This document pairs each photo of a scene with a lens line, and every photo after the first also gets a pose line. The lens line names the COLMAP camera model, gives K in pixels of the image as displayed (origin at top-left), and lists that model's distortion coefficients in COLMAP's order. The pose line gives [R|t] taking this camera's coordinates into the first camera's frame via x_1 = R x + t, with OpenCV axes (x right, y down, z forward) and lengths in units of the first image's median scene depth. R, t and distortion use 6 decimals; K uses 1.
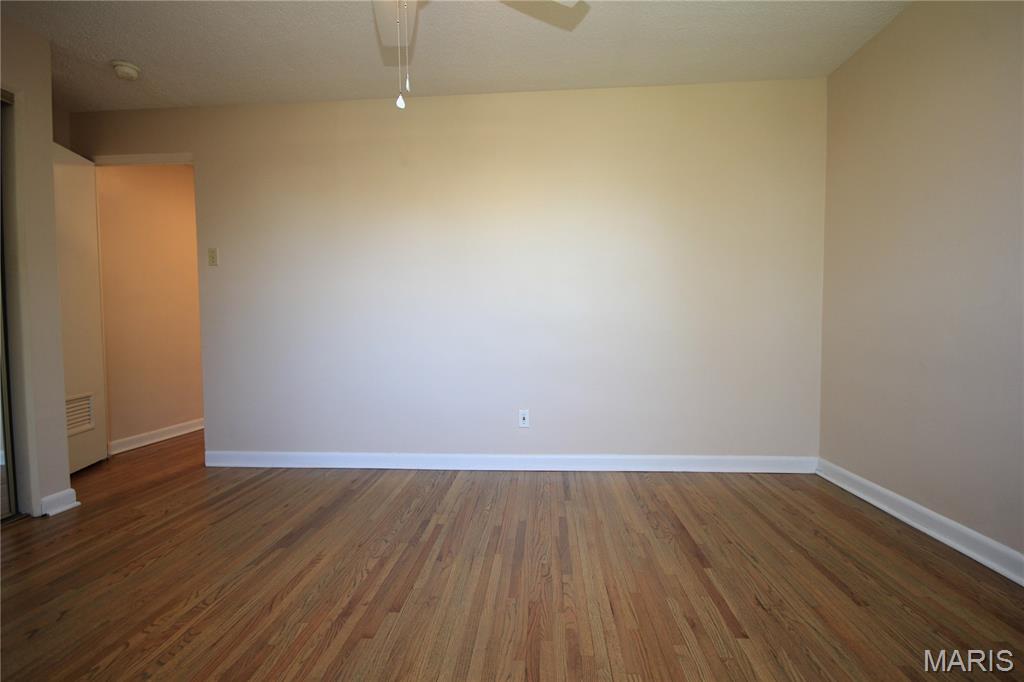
lens RADIAL K [[472.5, 0, 518.7], [0, 472.5, 346.2], [0, 0, 1]] dist [0.015111, -0.013428]
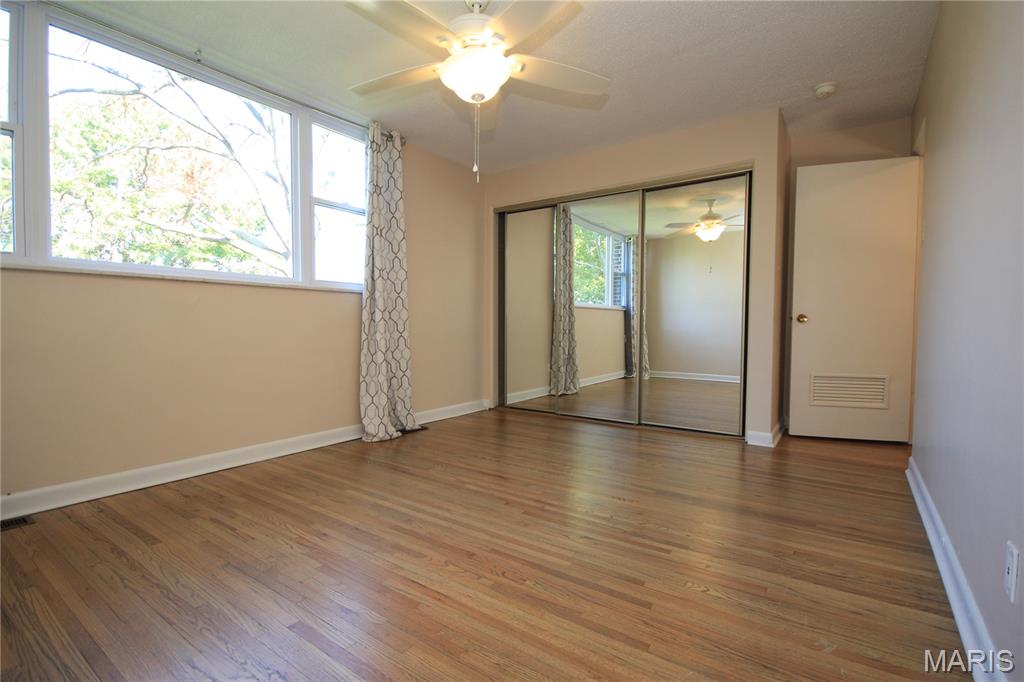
lens RADIAL K [[472.5, 0, 518.7], [0, 472.5, 346.2], [0, 0, 1]] dist [0.015111, -0.013428]
pose [[-0.518993, 0.042388, -0.853727, 0.803896], [-0.034542, 0.996914, 0.070496, -0.035109], [0.854080, 0.066076, -0.515927, 1.439443]]
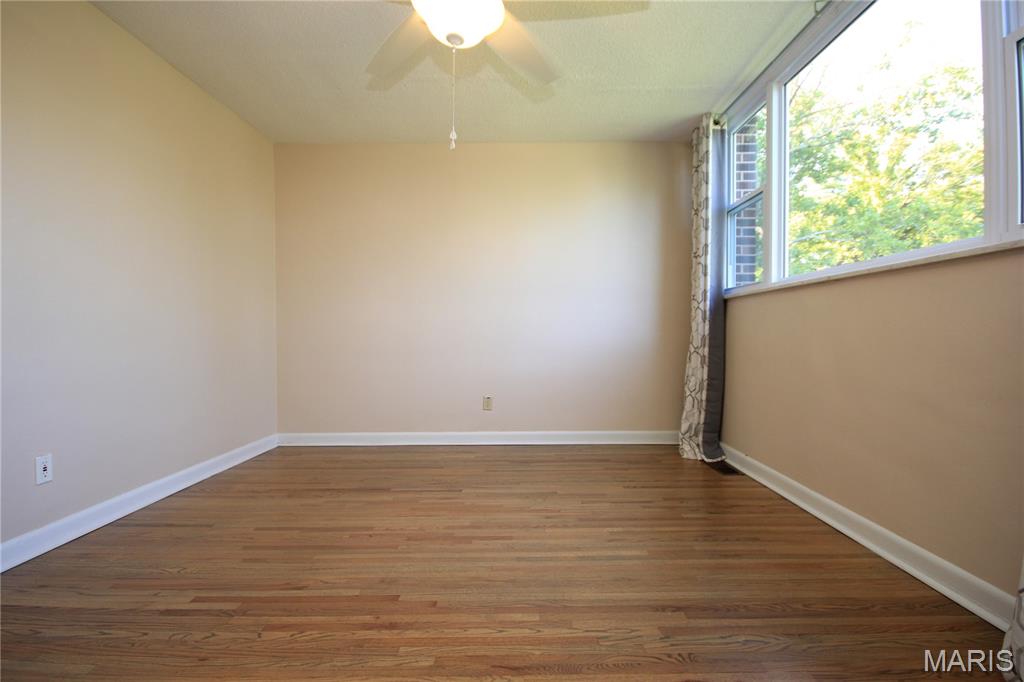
lens RADIAL K [[472.5, 0, 518.7], [0, 472.5, 346.2], [0, 0, 1]] dist [0.015111, -0.013428]
pose [[-0.058702, -0.016027, 0.998147, -1.097369], [0.045587, 0.998785, 0.018719, 0.008754], [-0.997234, 0.046602, -0.057900, 0.658835]]
